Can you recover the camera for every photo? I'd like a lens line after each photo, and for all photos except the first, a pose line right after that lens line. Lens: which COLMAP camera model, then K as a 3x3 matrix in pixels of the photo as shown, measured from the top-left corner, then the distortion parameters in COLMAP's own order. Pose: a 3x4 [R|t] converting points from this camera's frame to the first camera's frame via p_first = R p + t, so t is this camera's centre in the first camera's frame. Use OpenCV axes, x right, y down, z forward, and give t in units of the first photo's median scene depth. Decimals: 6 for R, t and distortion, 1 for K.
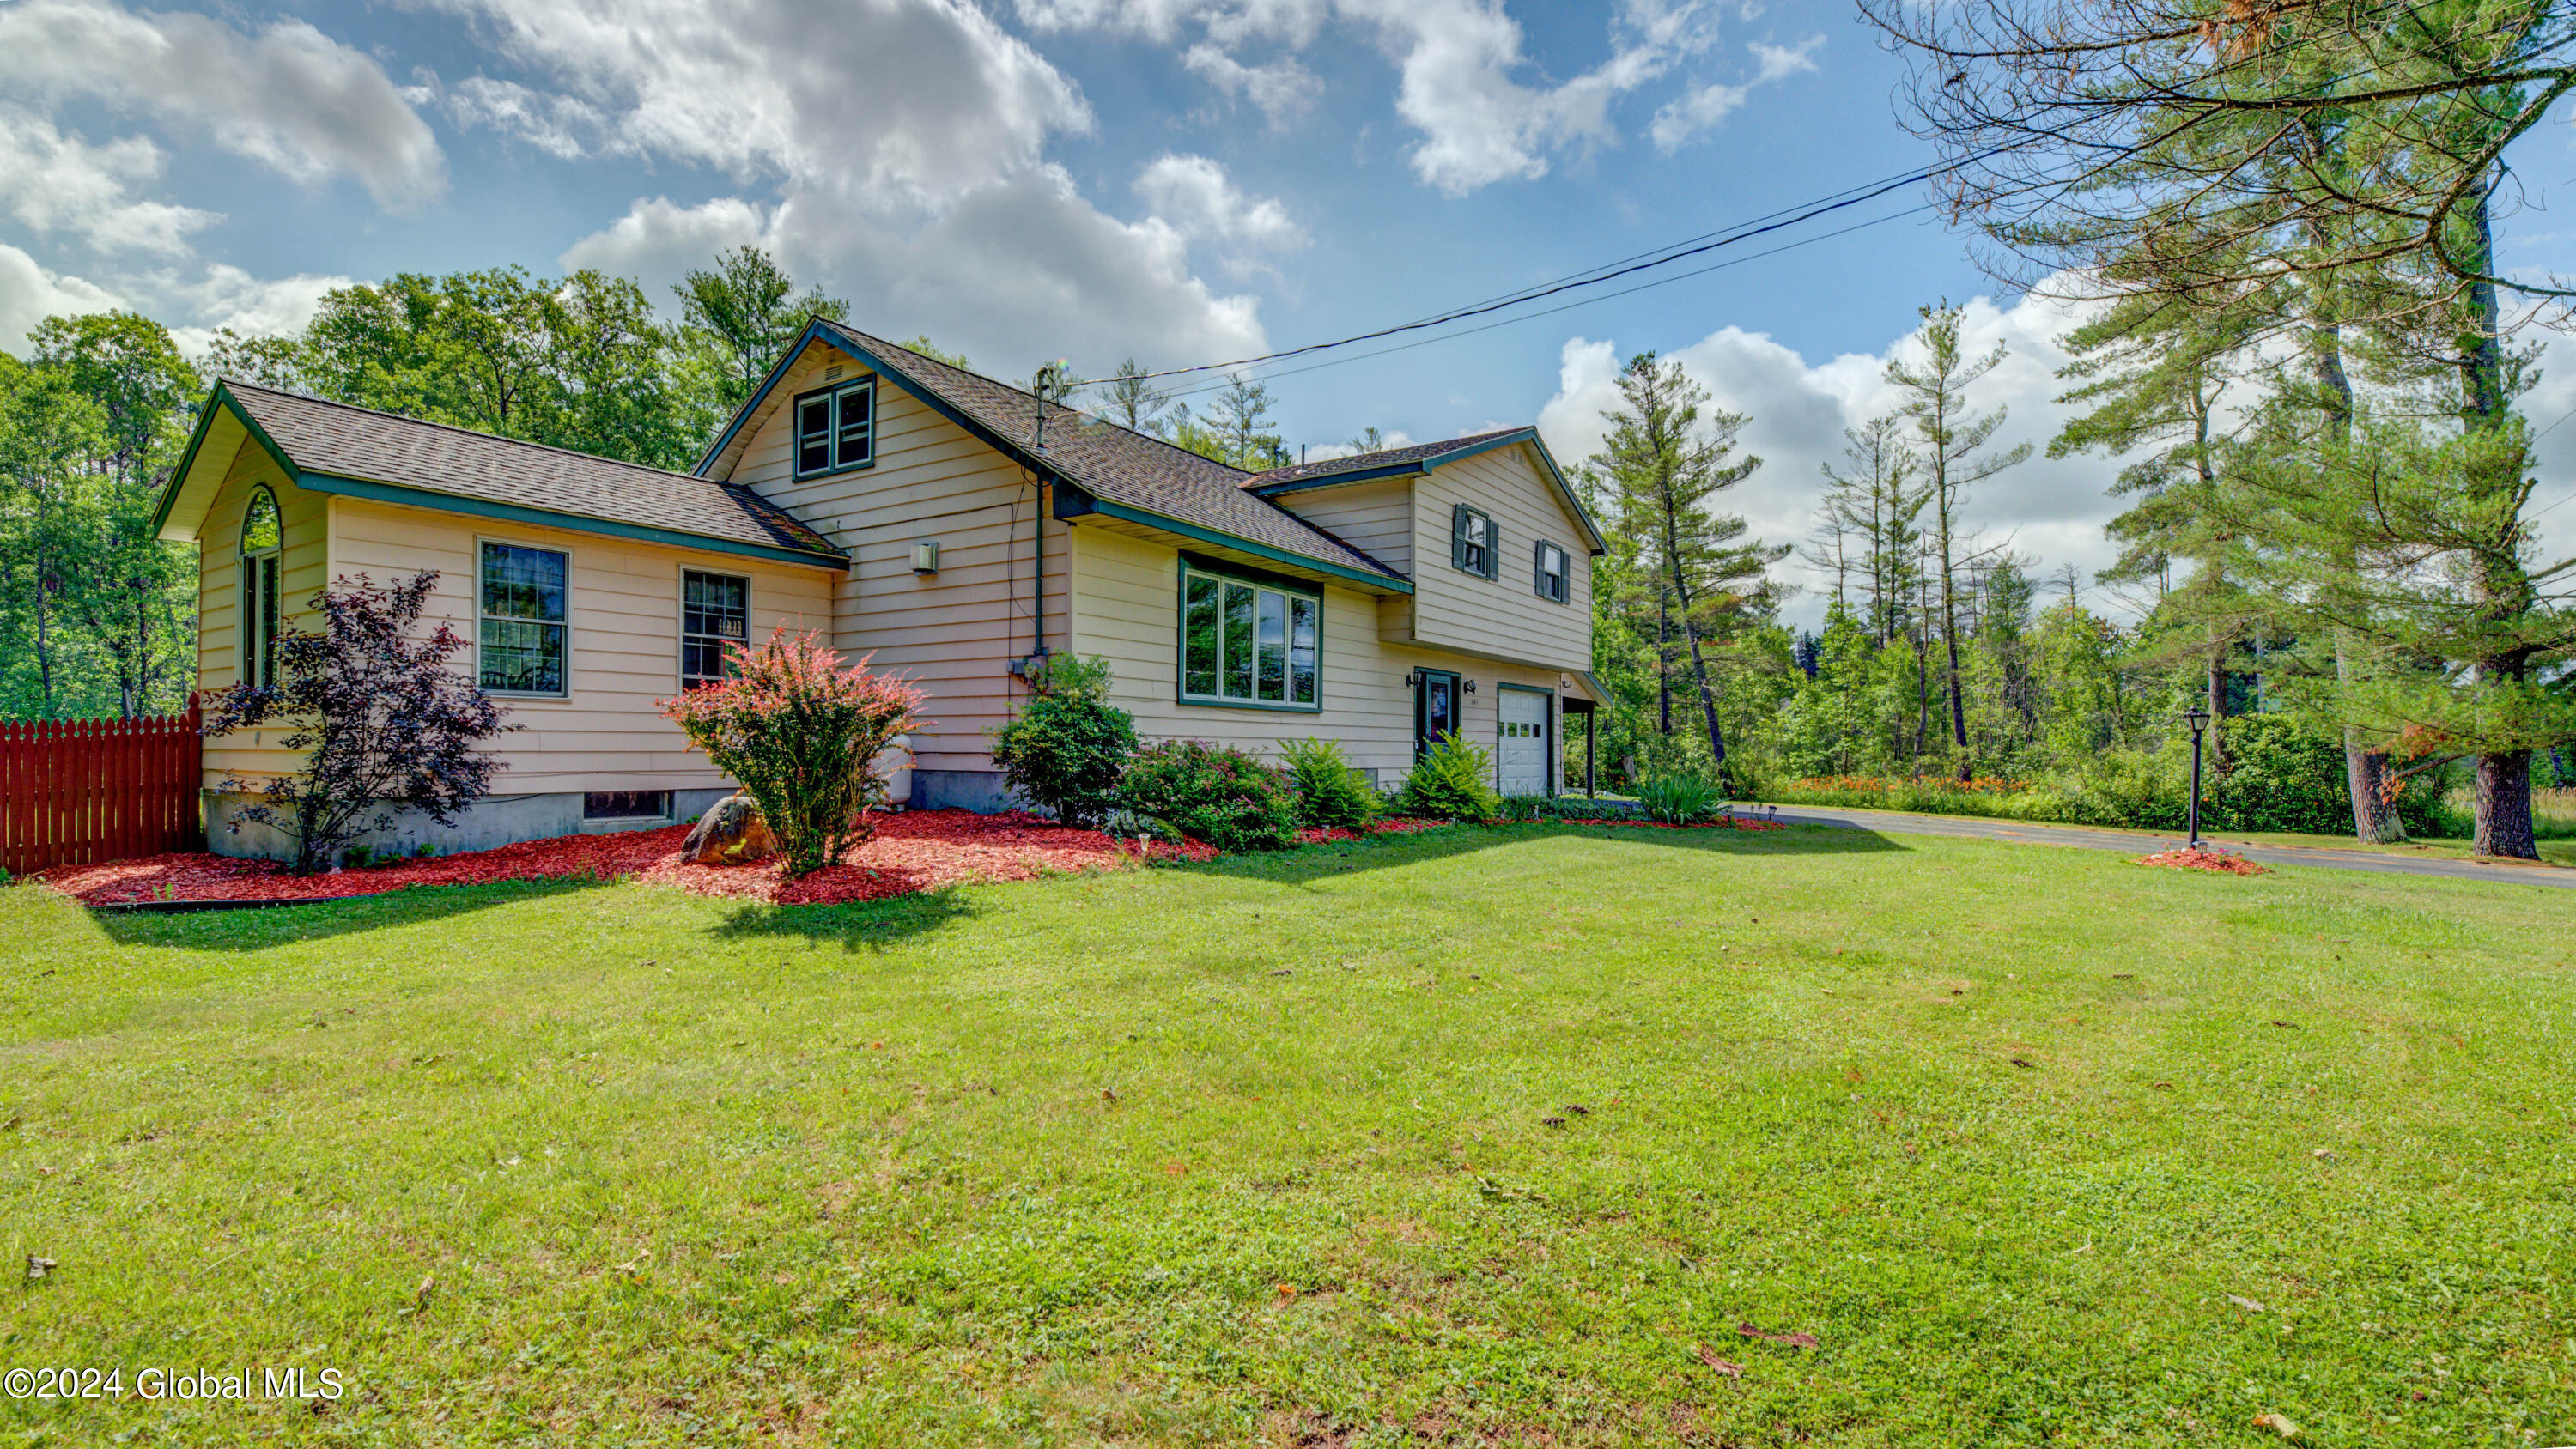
lens RADIAL K [[1045.0, 0, 1288.0], [0, 1045.0, 724.5], [0, 0, 1]] dist [0.001576, 0.000077]
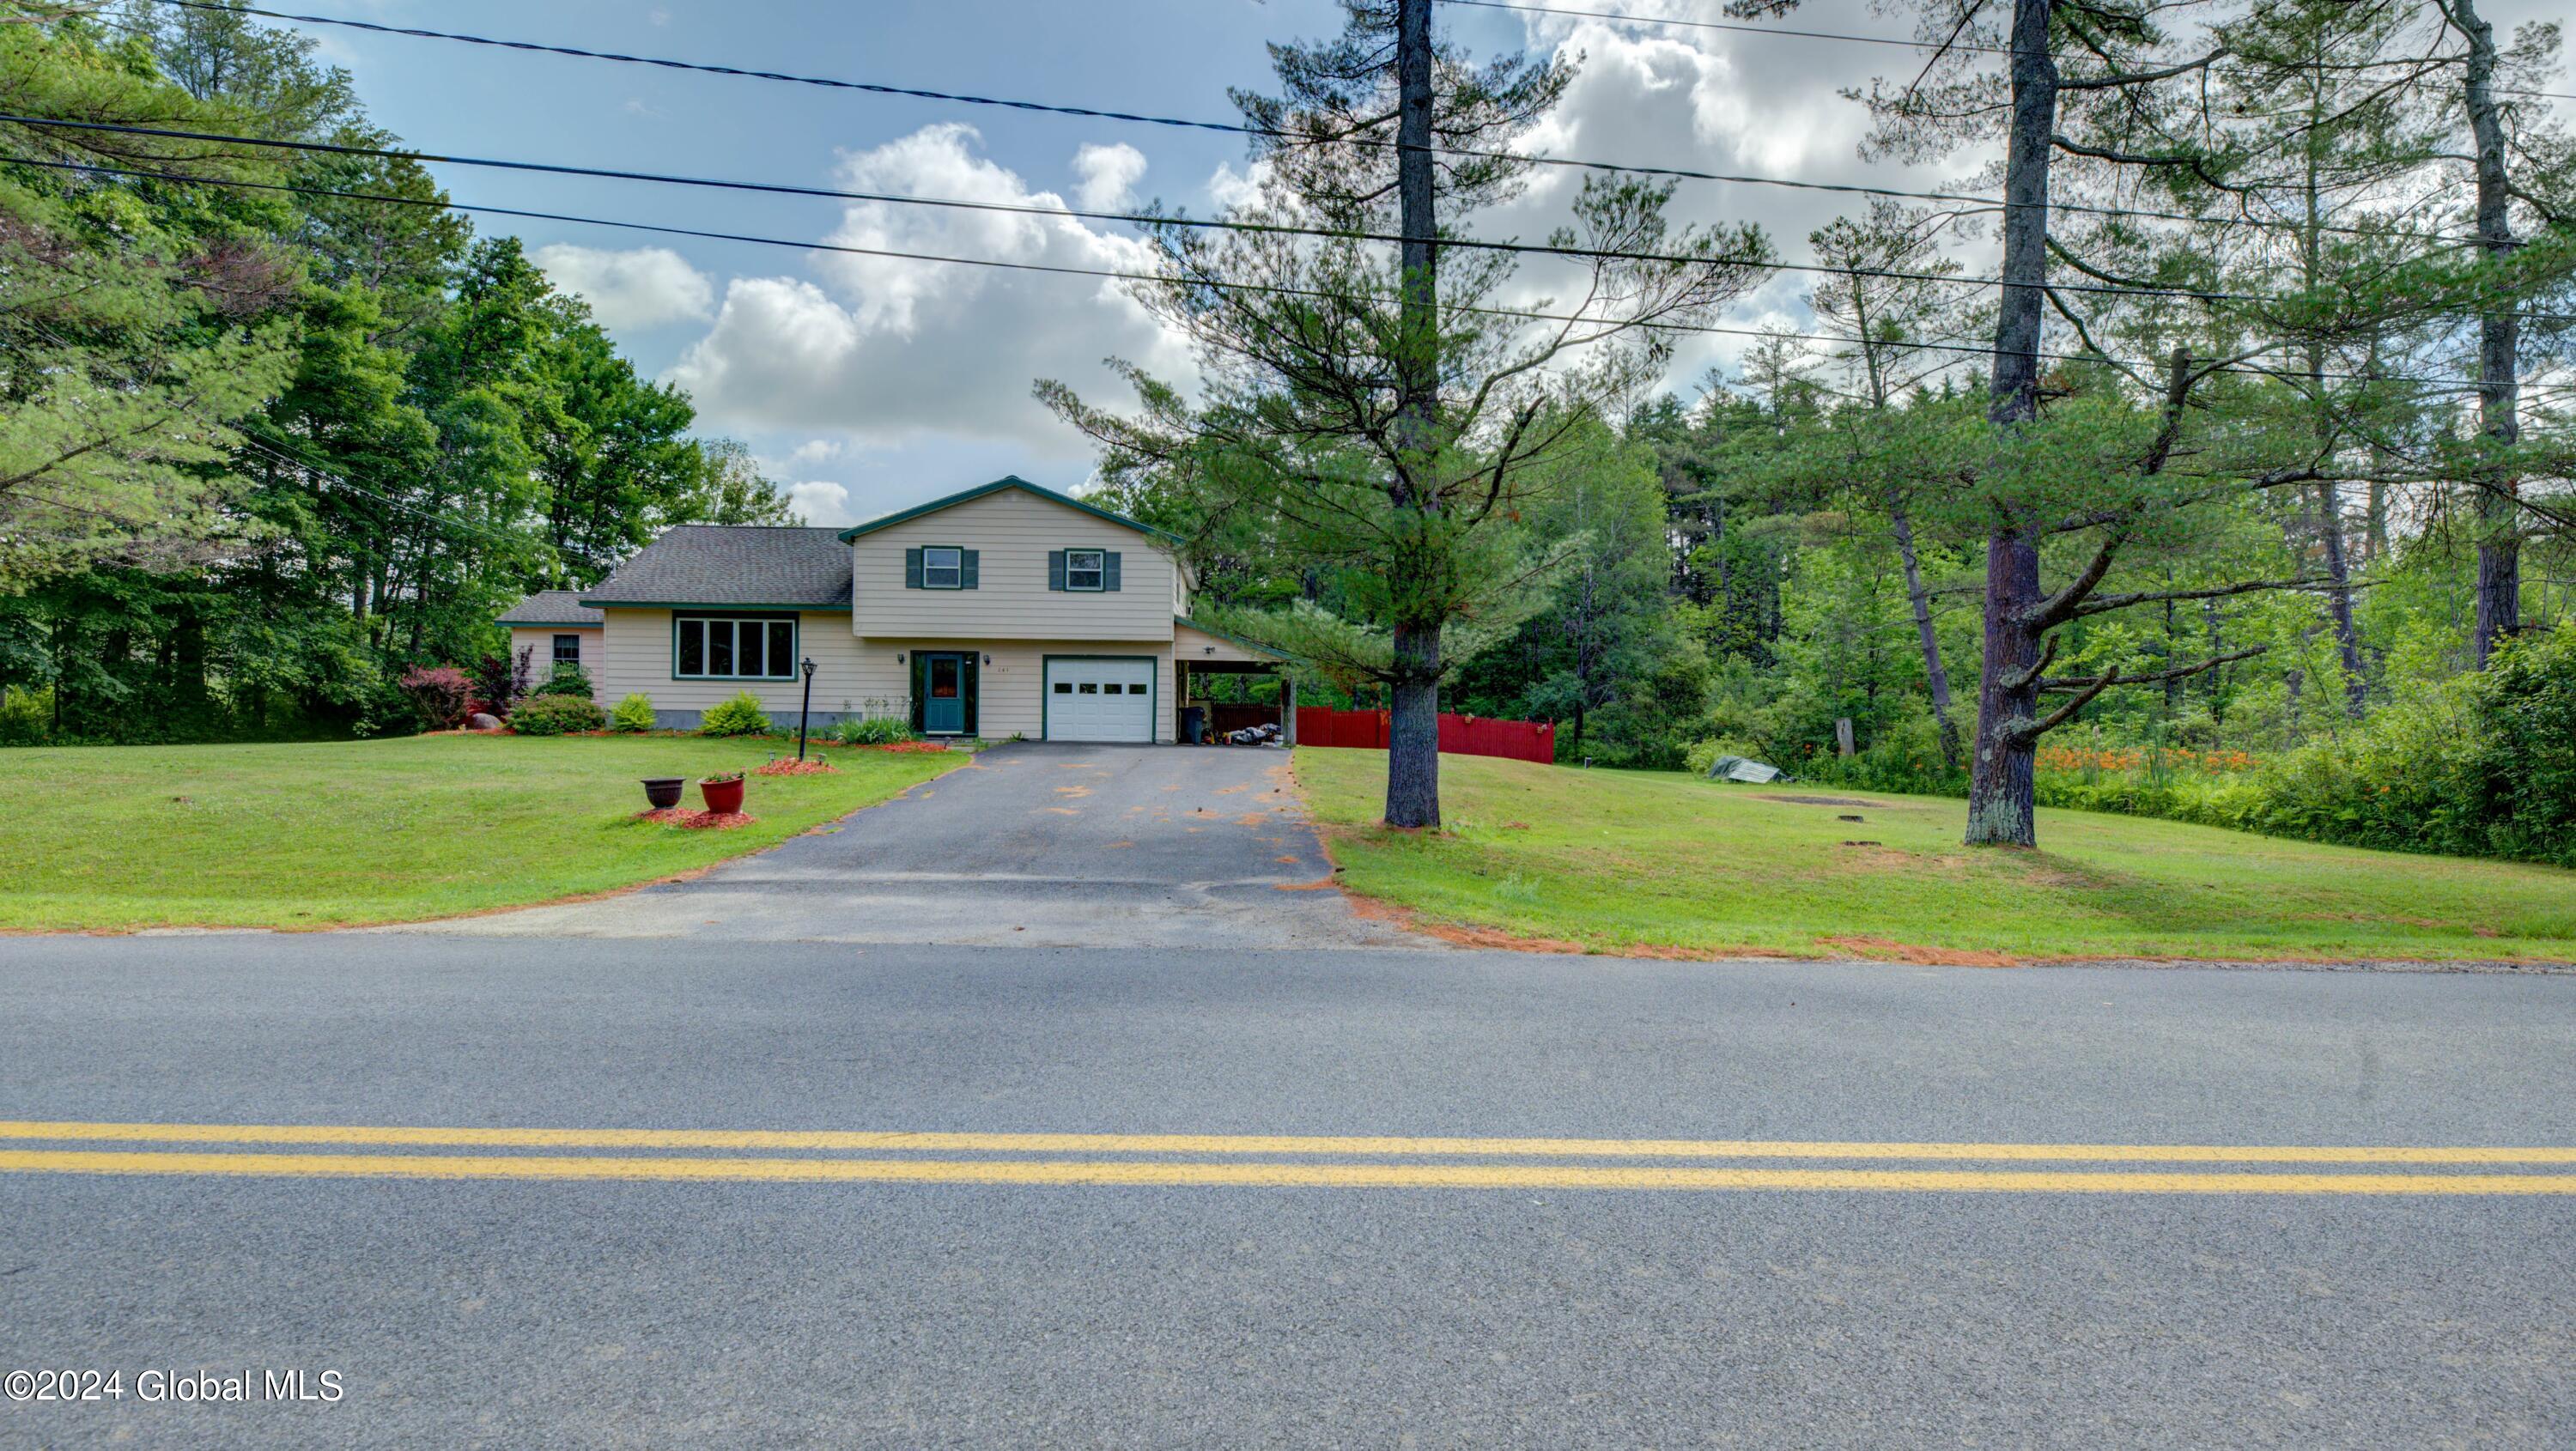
lens RADIAL K [[1045.1, 0, 1288.0], [0, 1045.1, 725.5], [0, 0, 1]] dist [0.001576, 0.000077]
pose [[0.633477, -0.000850, -0.773761, 2.260373], [0.013387, 0.999862, 0.009861, 0.068896], [0.773646, -0.016605, 0.633400, 0.537912]]
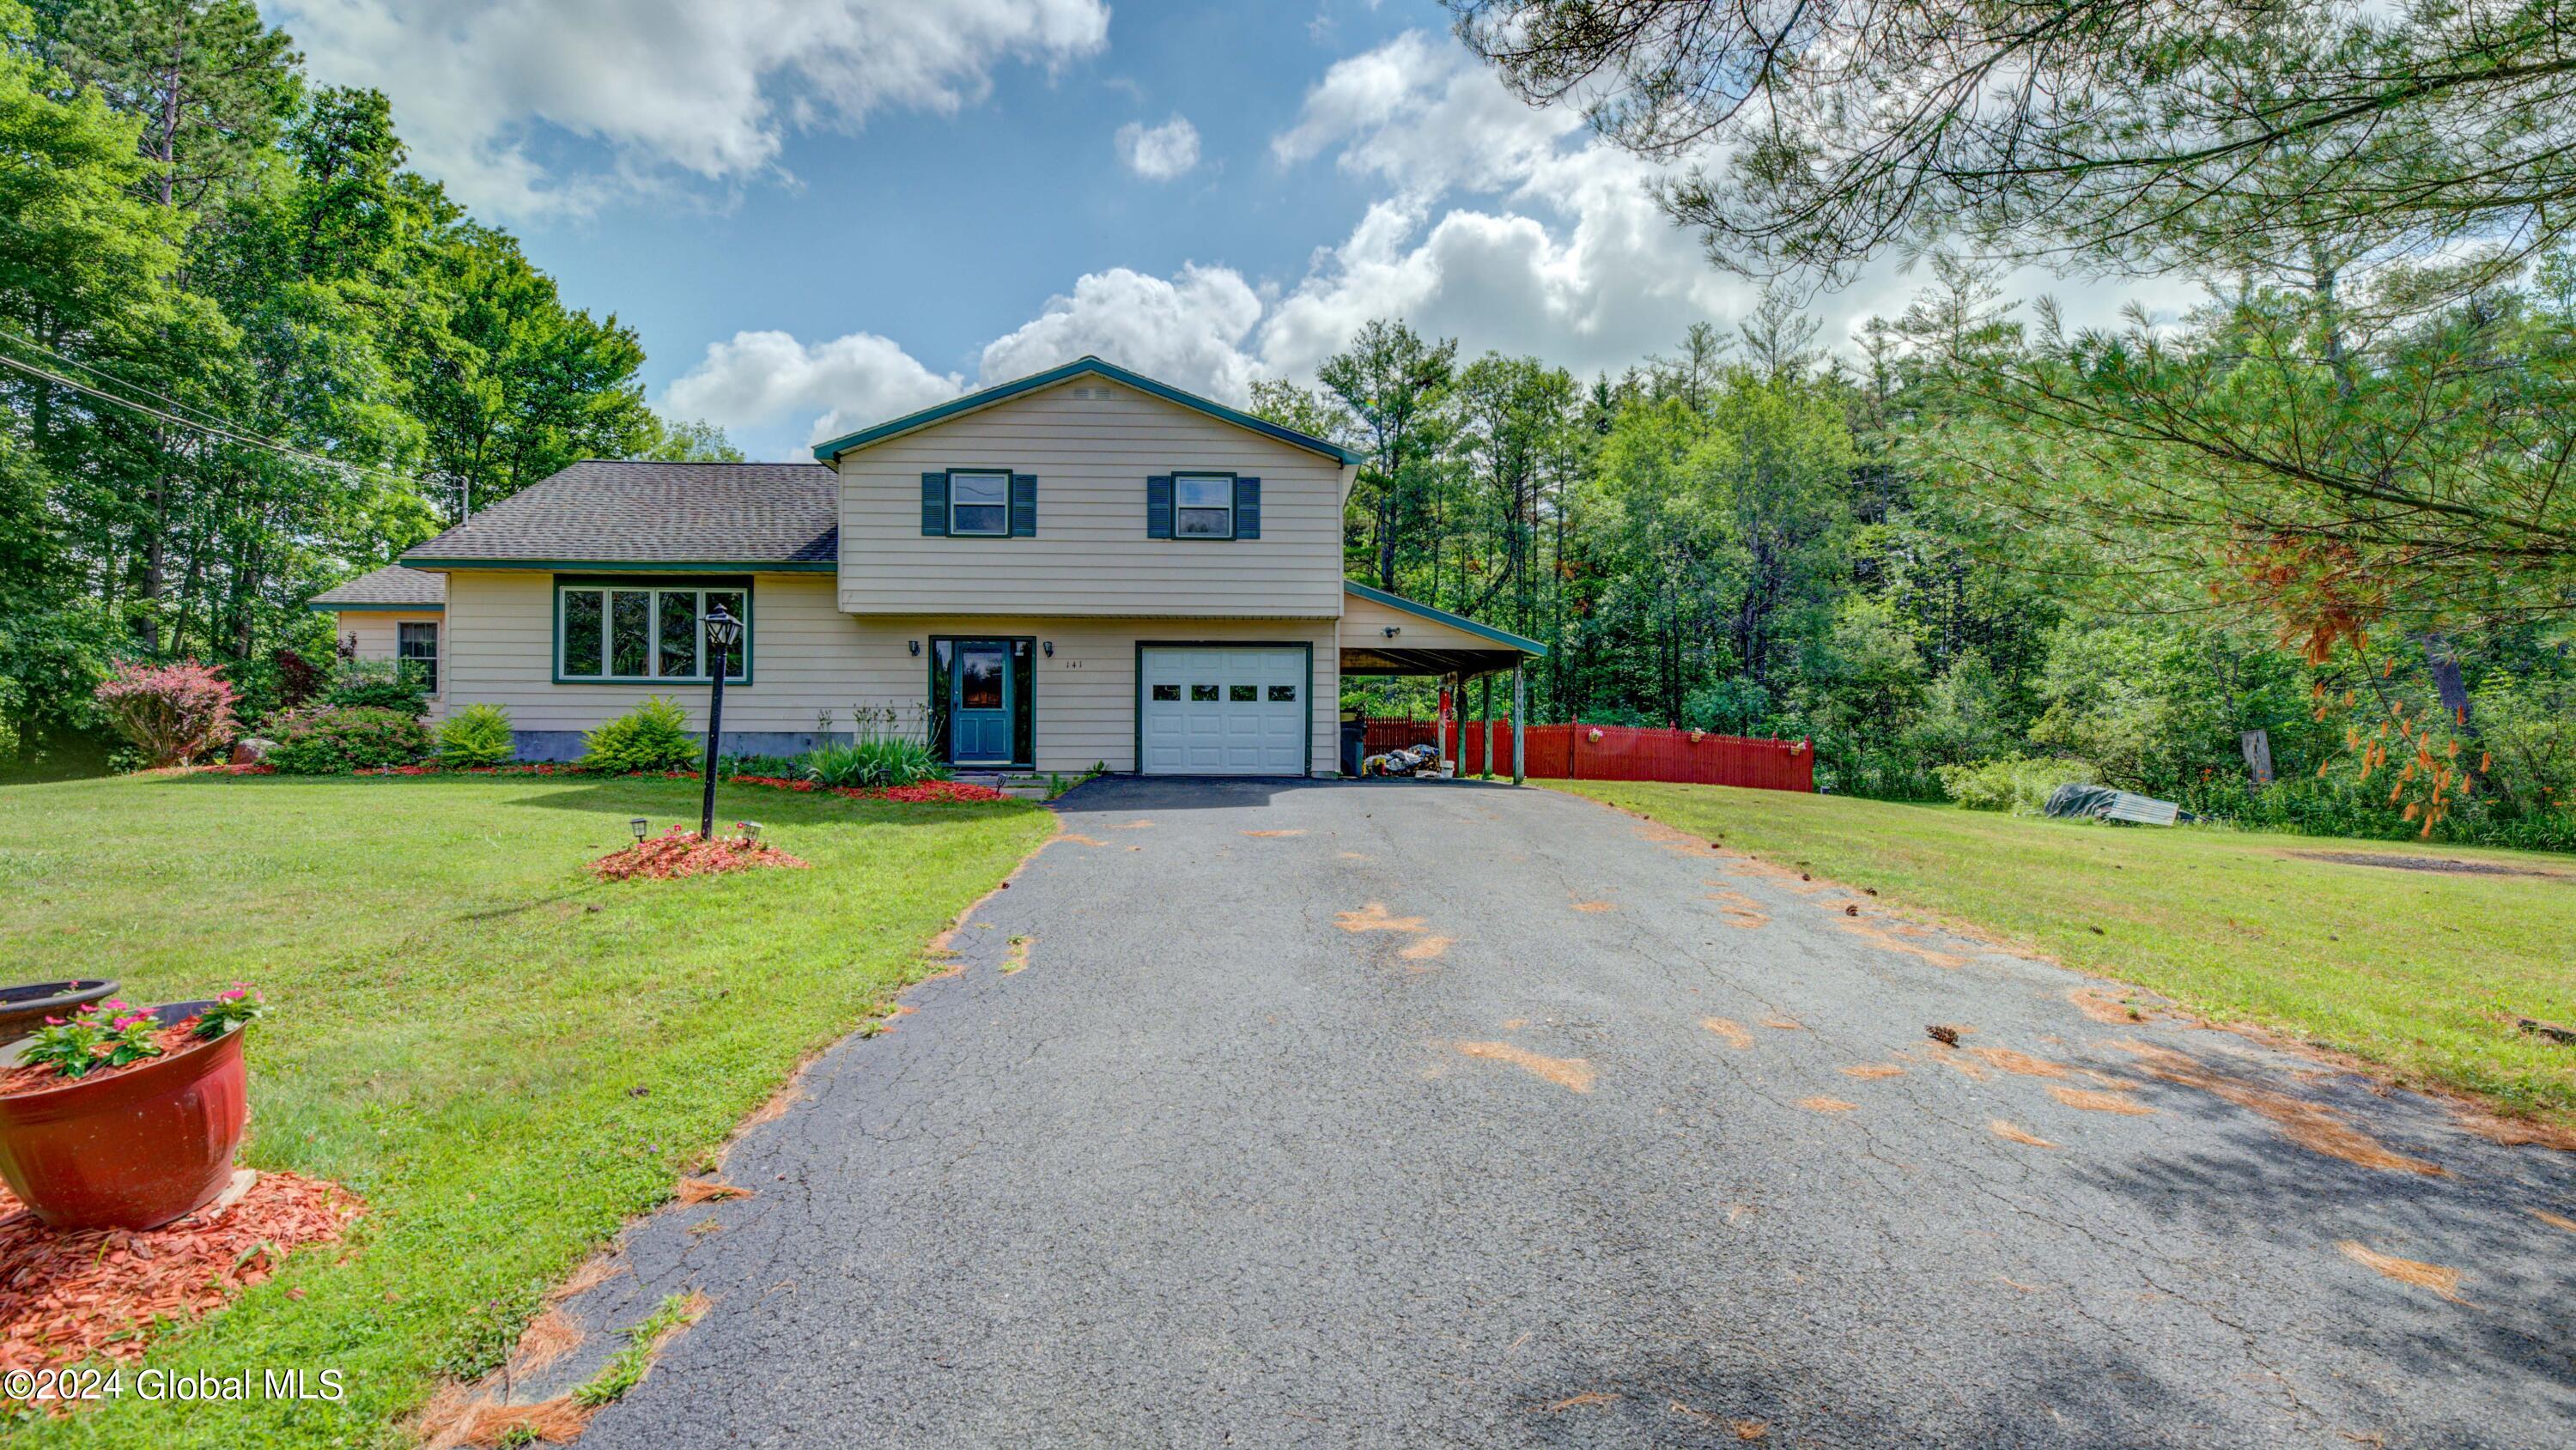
lens RADIAL K [[1019.0, 0, 1287.5], [0, 1019.0, 739.4], [0, 0, 1]] dist [0.000629, -0.000071]
pose [[0.639128, -0.011582, -0.769014, 1.462467], [0.021755, 0.999759, 0.003023, 0.068306], [0.768793, -0.018662, 0.639225, 0.795878]]
